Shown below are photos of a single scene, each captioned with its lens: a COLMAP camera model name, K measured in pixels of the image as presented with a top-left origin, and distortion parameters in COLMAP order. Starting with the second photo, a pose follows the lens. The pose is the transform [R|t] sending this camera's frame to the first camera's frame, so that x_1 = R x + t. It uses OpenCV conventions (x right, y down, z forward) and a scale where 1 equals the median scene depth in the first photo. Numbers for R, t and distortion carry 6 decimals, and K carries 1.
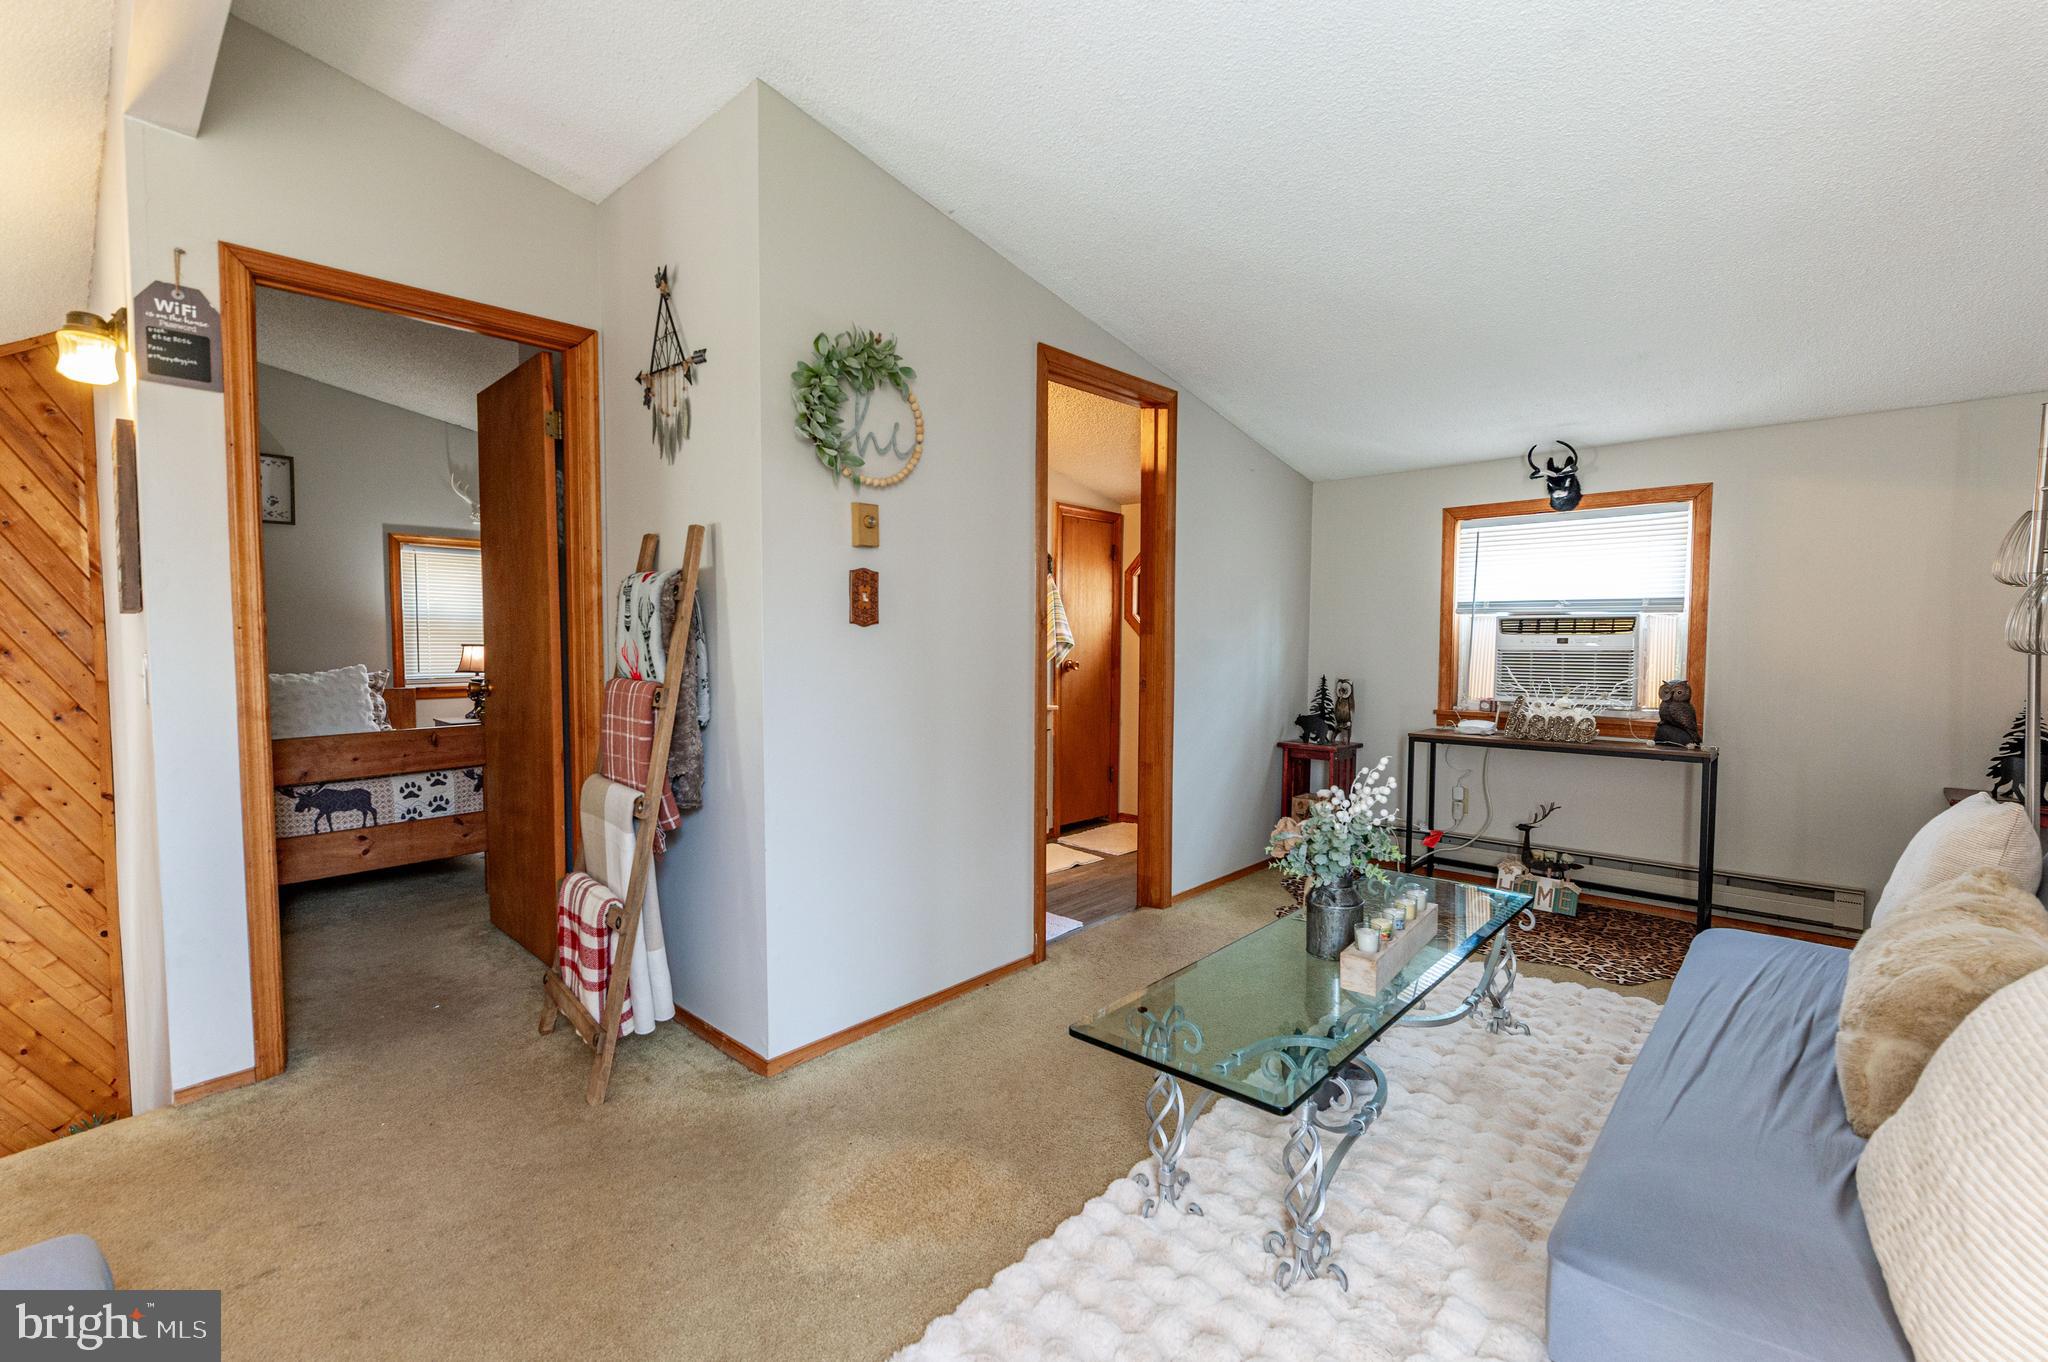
lens RADIAL K [[895.4, 0, 1036.9], [0, 895.4, 680.4], [0, 0, 1]] dist [0.001756, 0.000227]
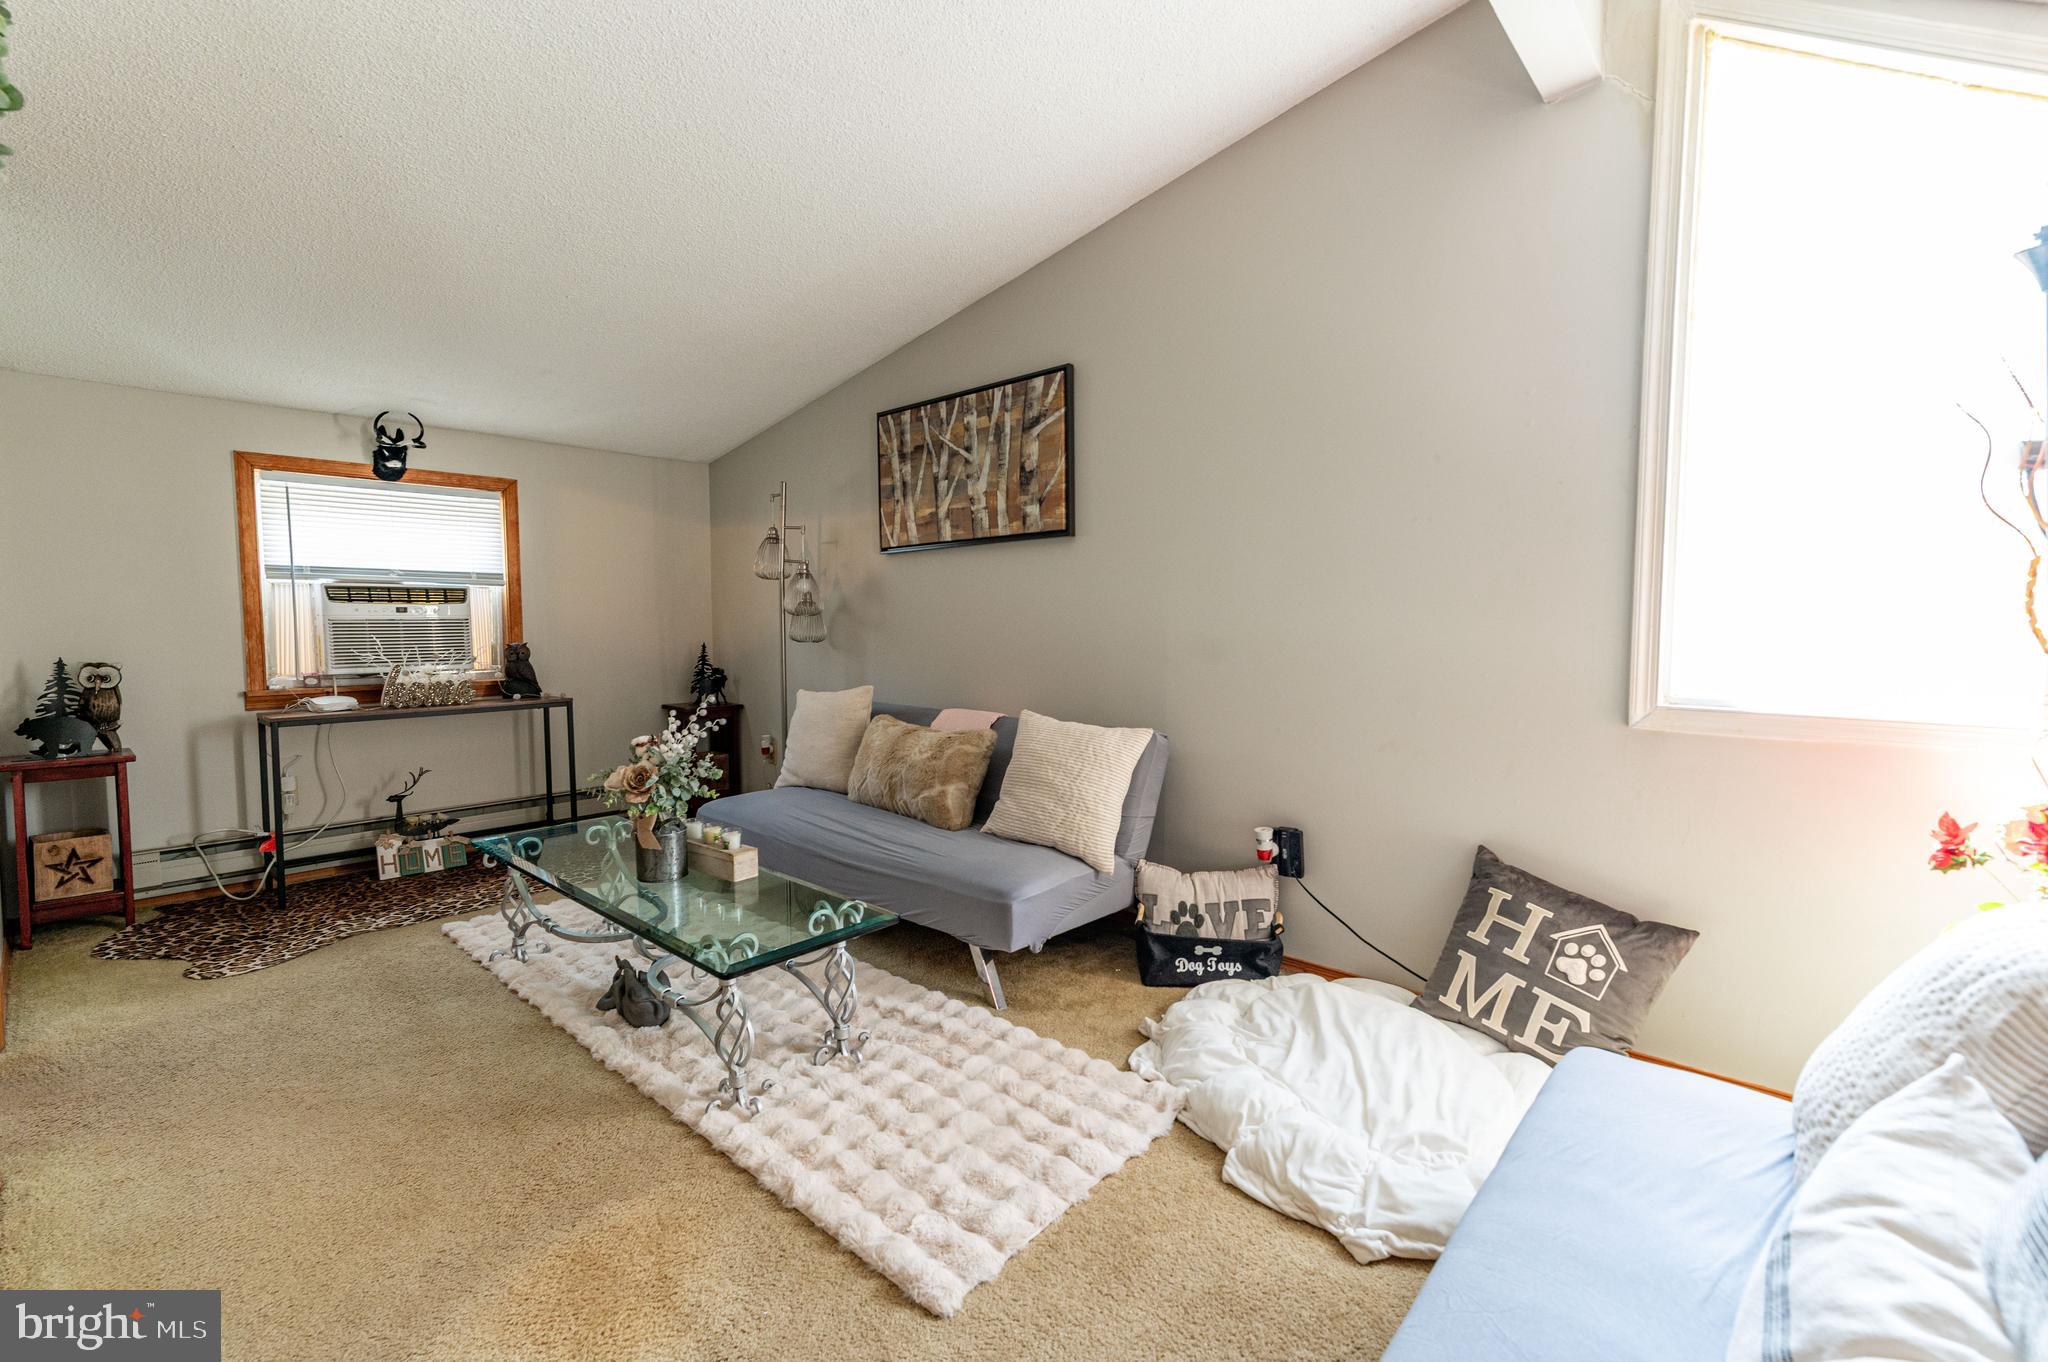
lens RADIAL K [[895.4, 0, 1036.9], [0, 895.4, 680.4], [0, 0, 1]] dist [0.001756, 0.000227]
pose [[-0.028112, -0.065445, 0.997460, -0.468355], [0.052323, 0.996390, 0.066850, 0.005435], [-0.998234, 0.054069, -0.024587, 0.320744]]
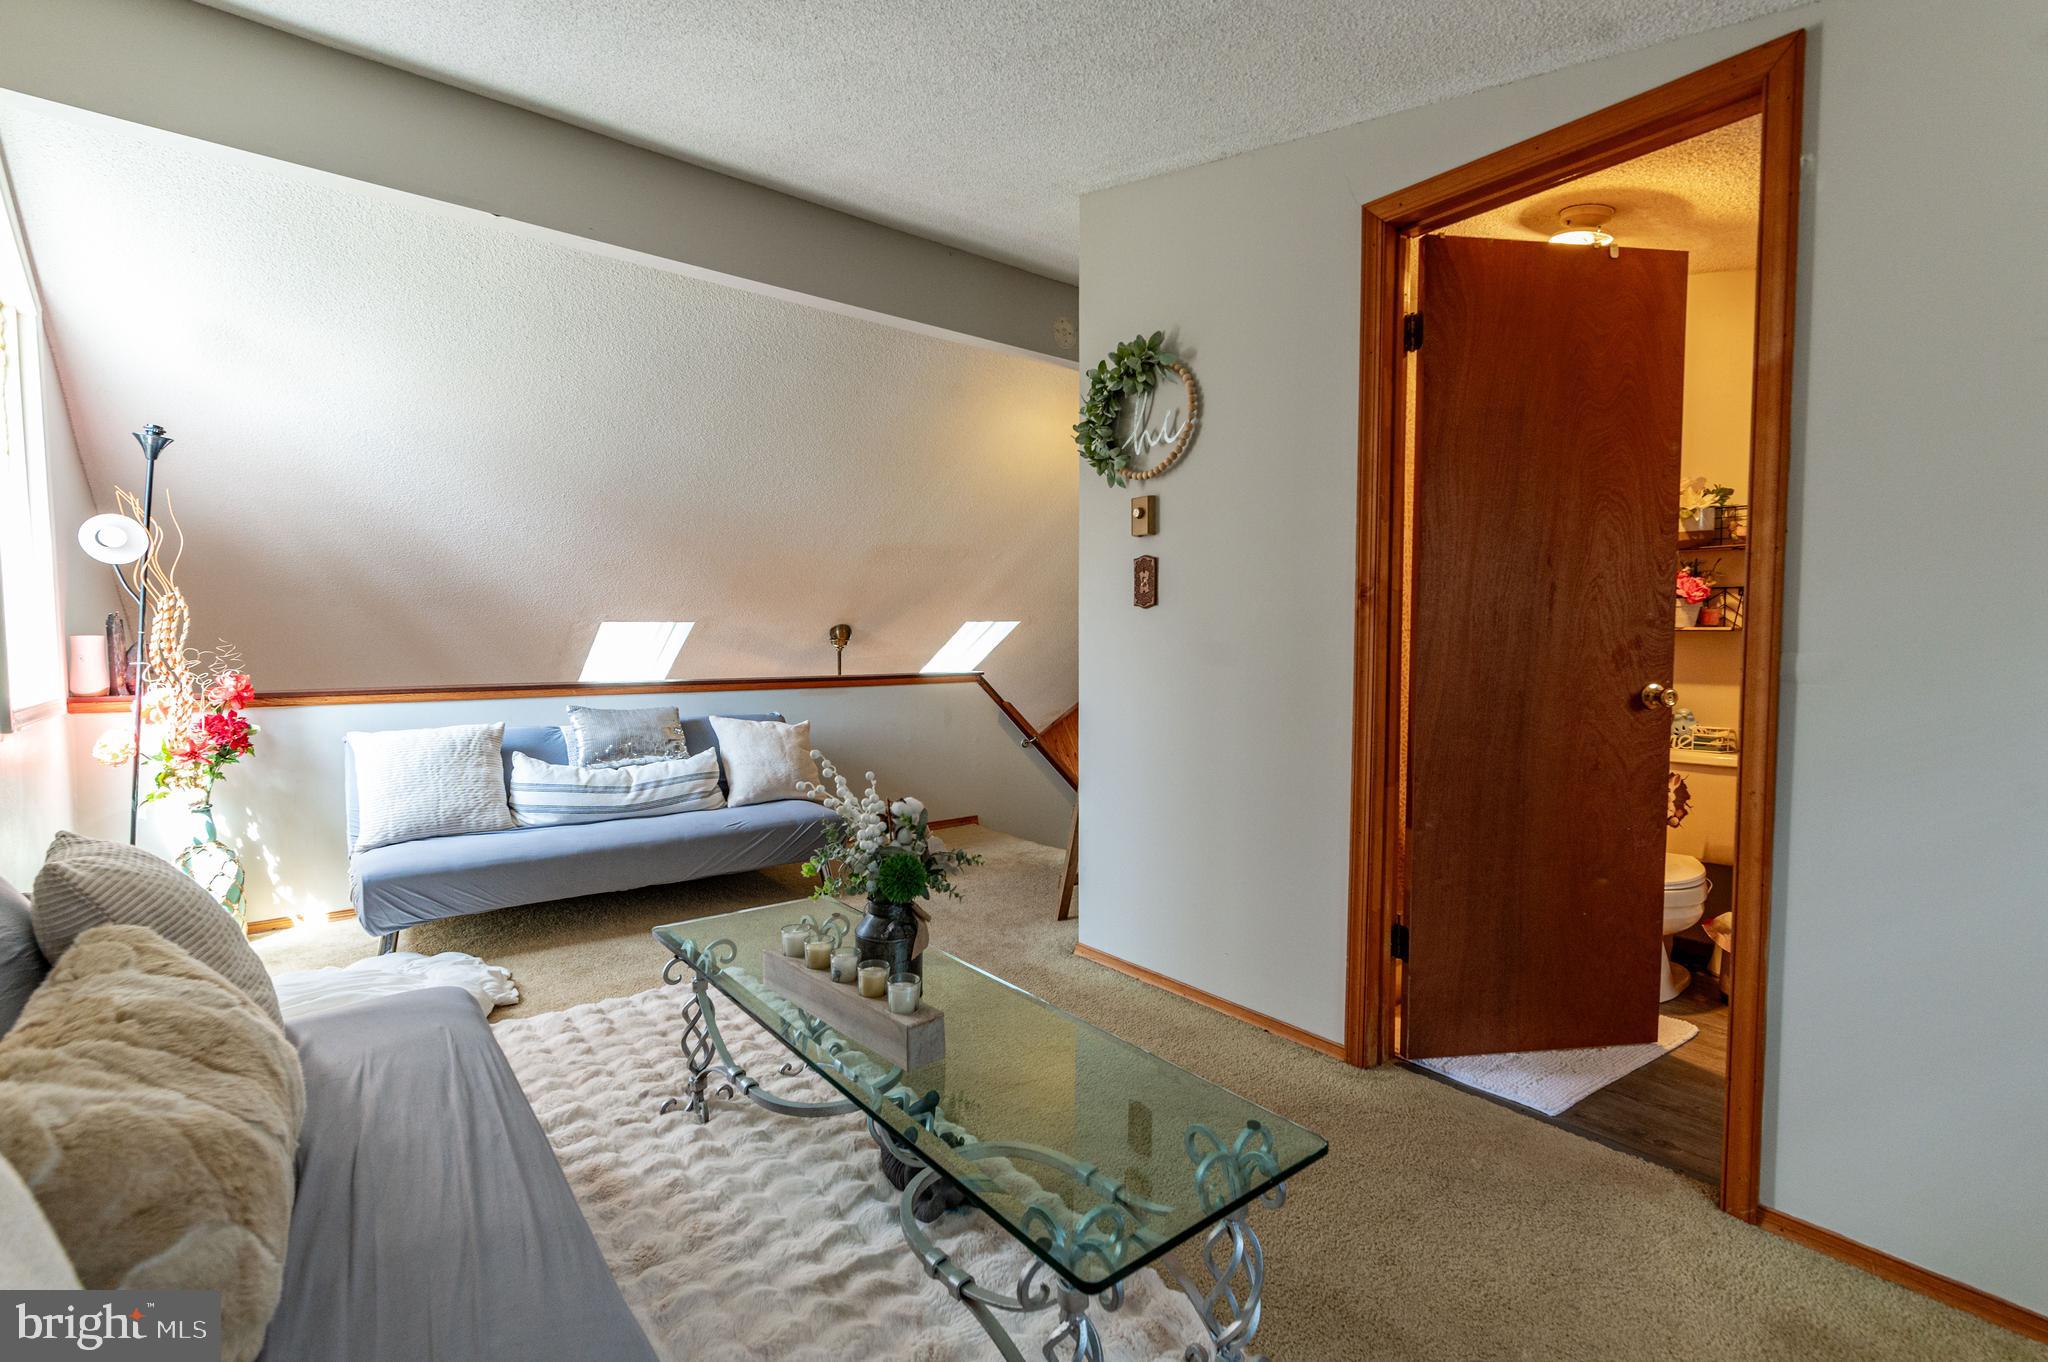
lens RADIAL K [[906.7, 0, 1034.8], [0, 906.7, 671.3], [0, 0, 1]] dist [0.000820, 0.000464]
pose [[-0.152097, 0.050053, -0.987097, 0.653121], [-0.055471, 0.996710, 0.059088, -0.028353], [0.986808, 0.063742, -0.148820, 0.721960]]
